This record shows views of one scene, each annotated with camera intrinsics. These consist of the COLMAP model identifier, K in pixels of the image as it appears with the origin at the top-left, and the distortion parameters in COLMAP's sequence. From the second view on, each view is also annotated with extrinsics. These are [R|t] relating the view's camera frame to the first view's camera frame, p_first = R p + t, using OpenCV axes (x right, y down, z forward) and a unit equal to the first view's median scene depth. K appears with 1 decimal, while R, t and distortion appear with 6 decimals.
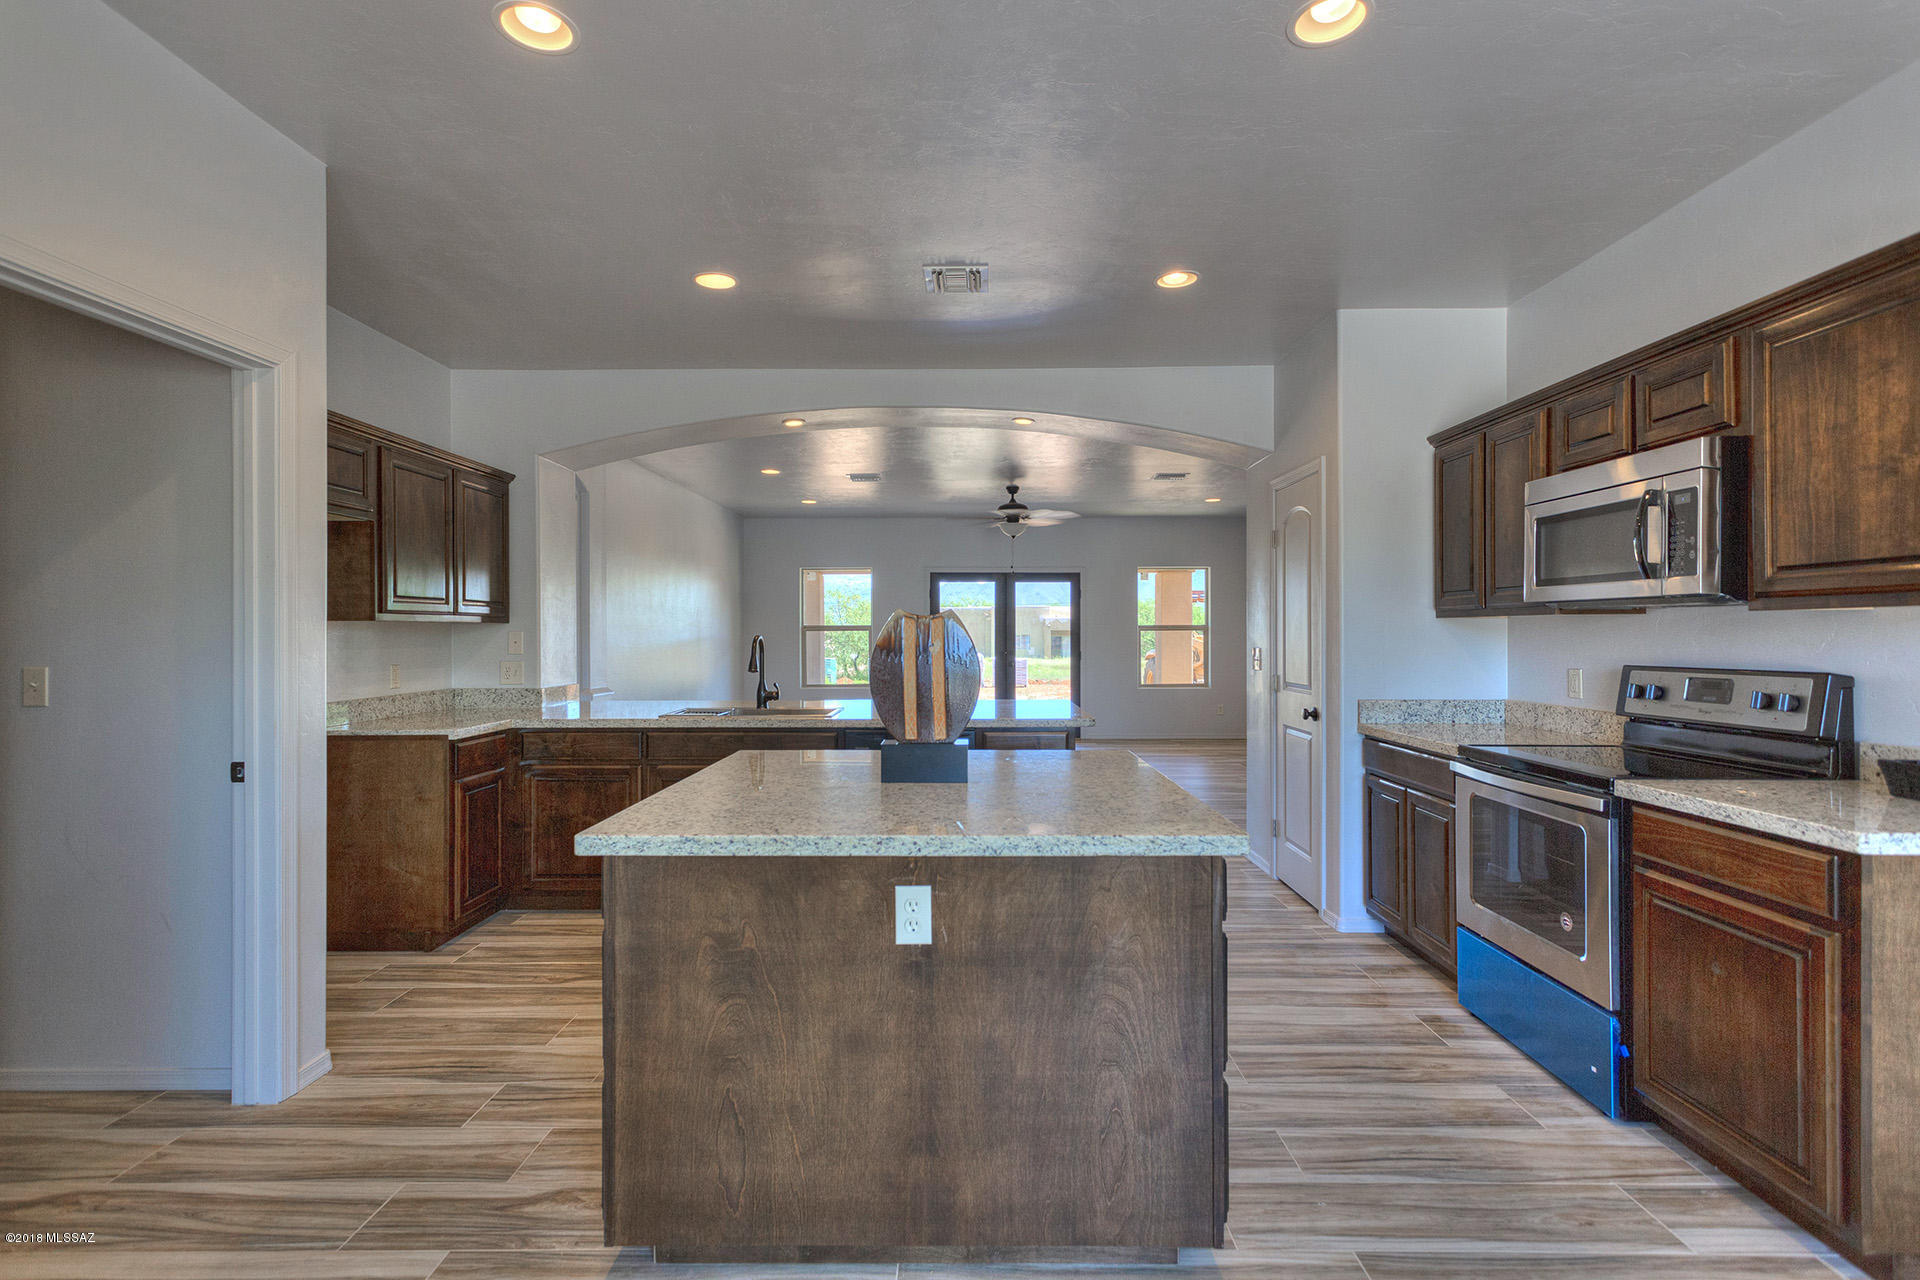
lens RADIAL K [[898.9, 0, 960.0], [0, 898.9, 640.0], [0, 0, 1]] dist [-0.000780, -0.000117]
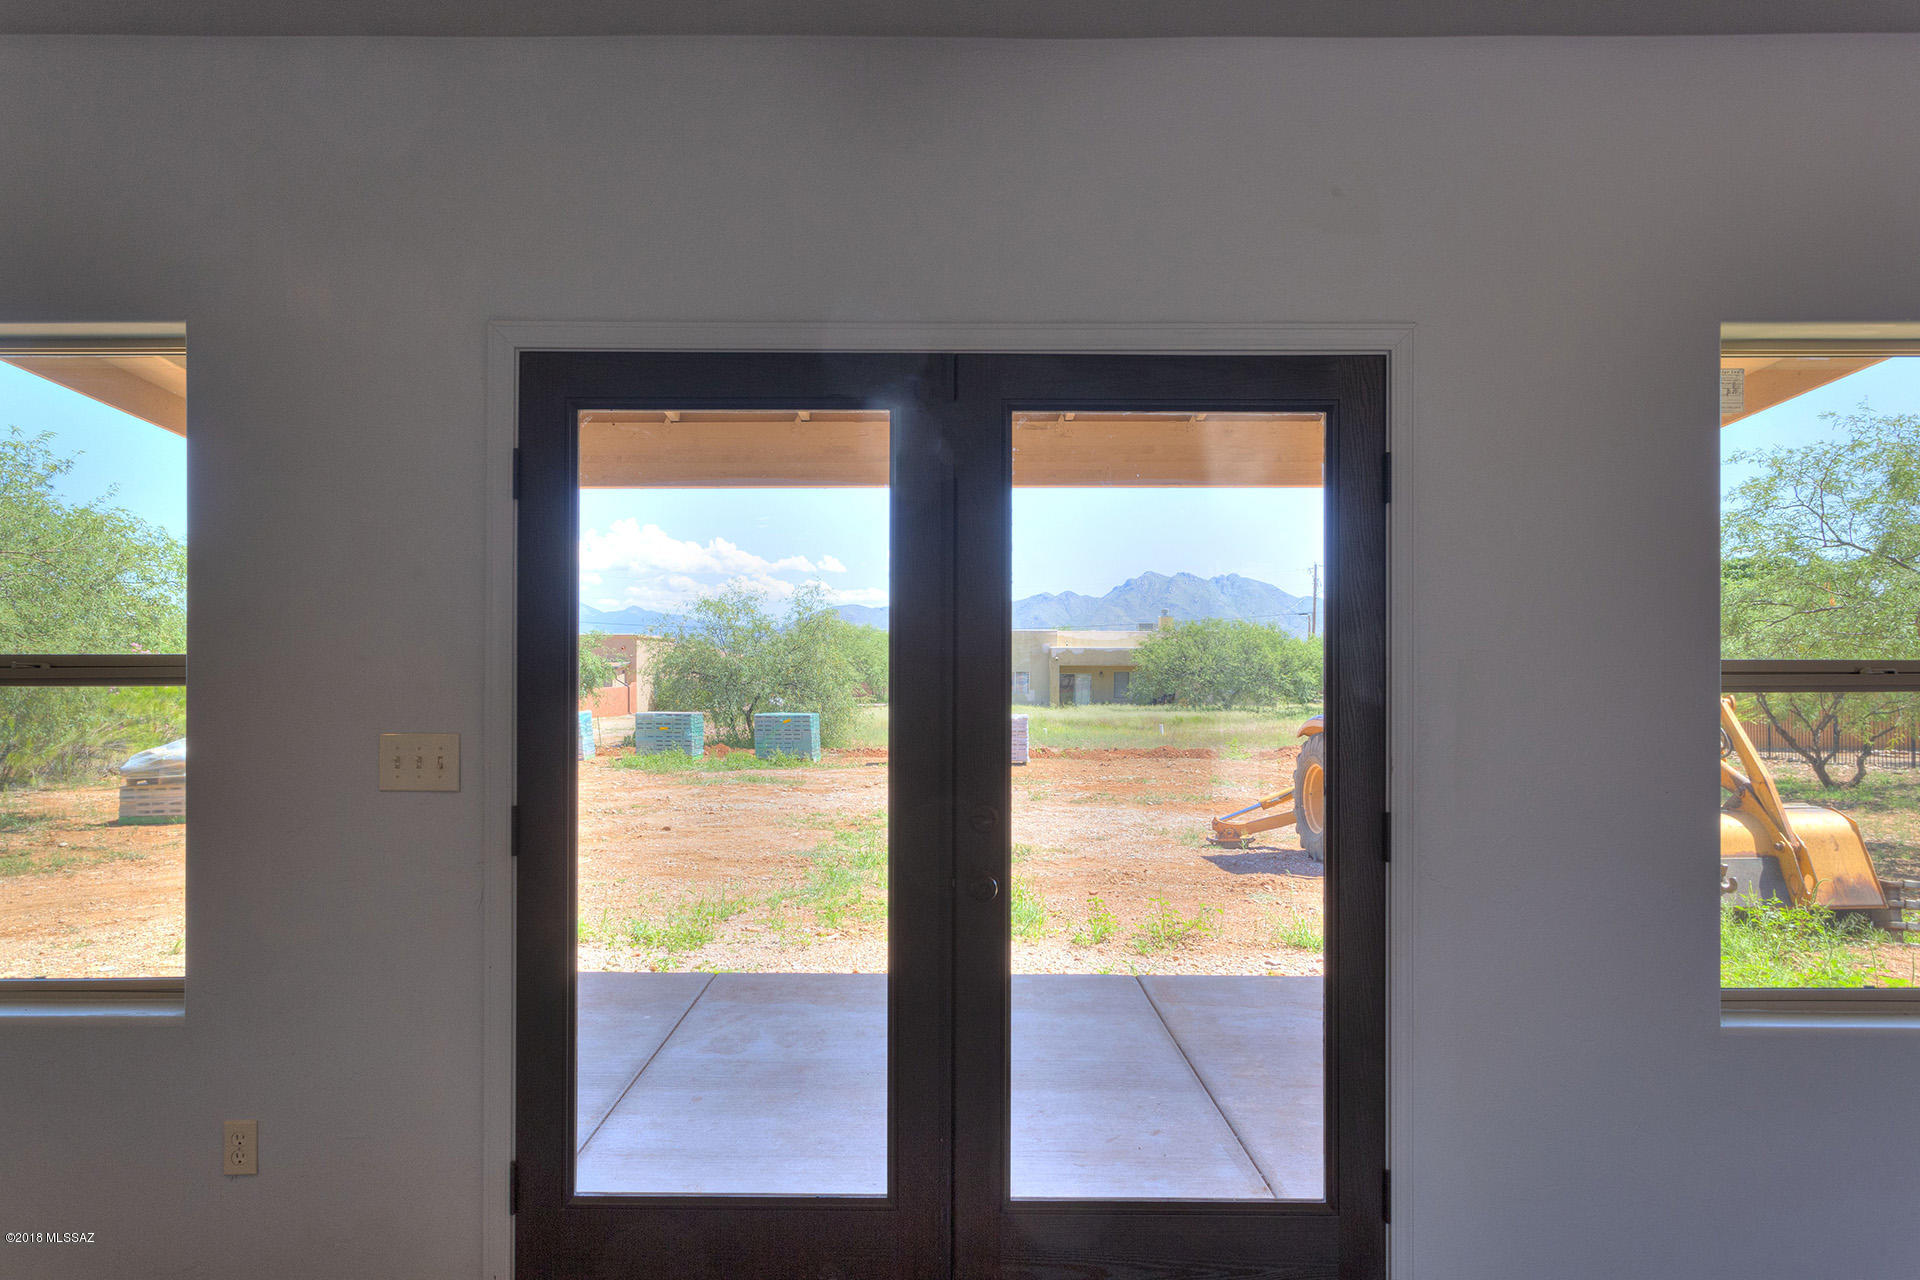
lens RADIAL K [[1190.8, 0, 952.5], [0, 1190.8, 665.9], [0, 0, 1]] dist [-0.000774, -0.000359]
pose [[0.999825, 0.005586, 0.017852, 0.060694], [-0.005505, 0.999974, -0.004564, -0.018696], [-0.017877, 0.004465, 0.999830, 0.931893]]
